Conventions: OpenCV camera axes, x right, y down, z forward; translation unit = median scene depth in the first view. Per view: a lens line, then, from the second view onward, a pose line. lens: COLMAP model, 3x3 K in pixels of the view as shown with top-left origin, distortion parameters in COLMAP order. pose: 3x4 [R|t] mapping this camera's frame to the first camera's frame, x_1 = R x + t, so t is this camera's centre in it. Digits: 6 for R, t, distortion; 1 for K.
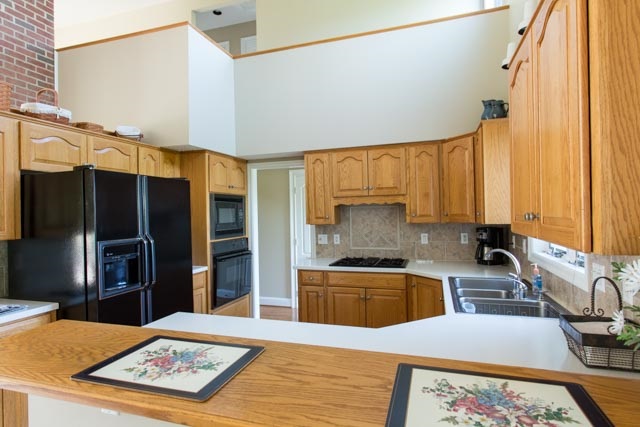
lens RADIAL K [[348.7, 0, 319.1], [0, 348.7, 211.8], [0, 0, 1]] dist [0.002612, 0.000479]
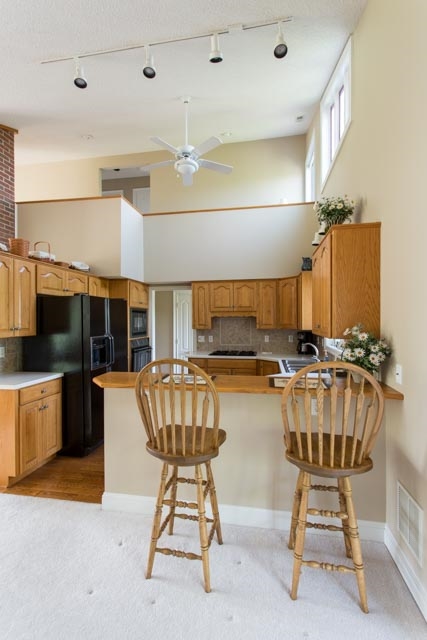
lens RADIAL K [[301.5, 0, 211.1], [0, 301.5, 321.7], [0, 0, 1]] dist [0.000790, 0.000489]
pose [[0.990481, 0.015521, 0.136773, -0.143374], [-0.016775, 0.999827, 0.008017, -0.007861], [-0.136625, -0.010236, 0.990570, -0.338236]]
